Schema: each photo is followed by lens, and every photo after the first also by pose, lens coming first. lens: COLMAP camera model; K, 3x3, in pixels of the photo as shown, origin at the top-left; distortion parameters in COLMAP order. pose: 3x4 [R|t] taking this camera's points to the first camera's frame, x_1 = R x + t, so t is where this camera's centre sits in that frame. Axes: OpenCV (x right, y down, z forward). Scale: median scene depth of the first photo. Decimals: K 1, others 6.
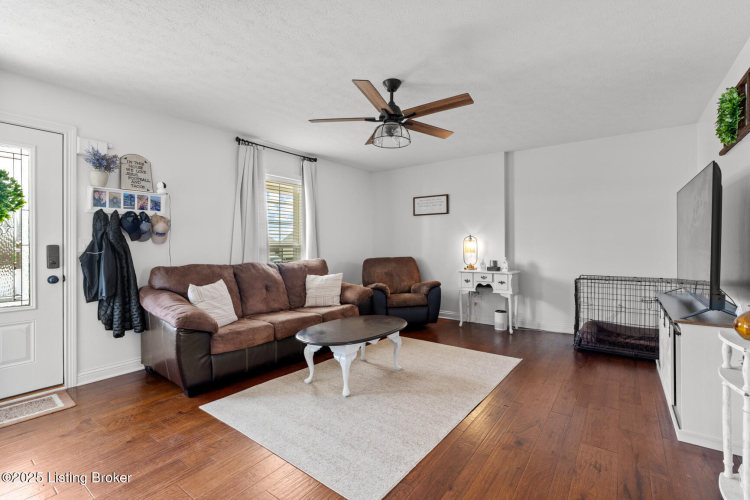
lens RADIAL K [[342.8, 0, 376.7], [0, 342.8, 249.4], [0, 0, 1]] dist [0.001367, -0.000014]
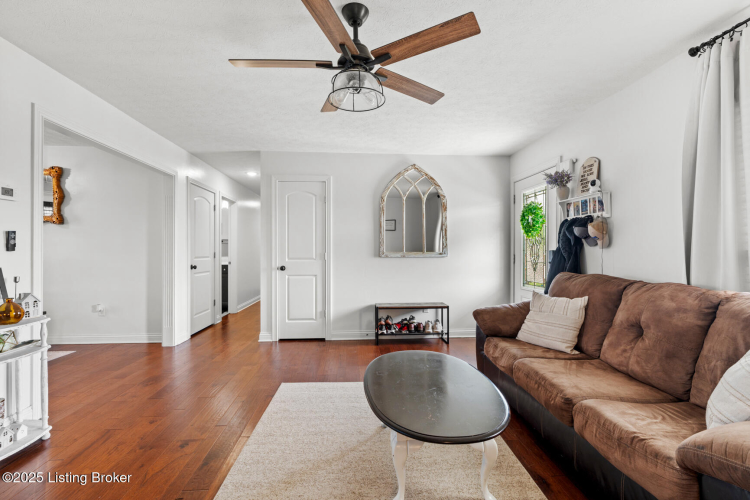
lens RADIAL K [[342.8, 0, 376.4], [0, 342.8, 249.5], [0, 0, 1]] dist [0.001367, -0.000014]
pose [[-0.762566, 0.000921, -0.646910, 0.432927], [0.001526, 0.999999, -0.000375, -0.014737], [0.646908, -0.001273, -0.762567, 1.466101]]
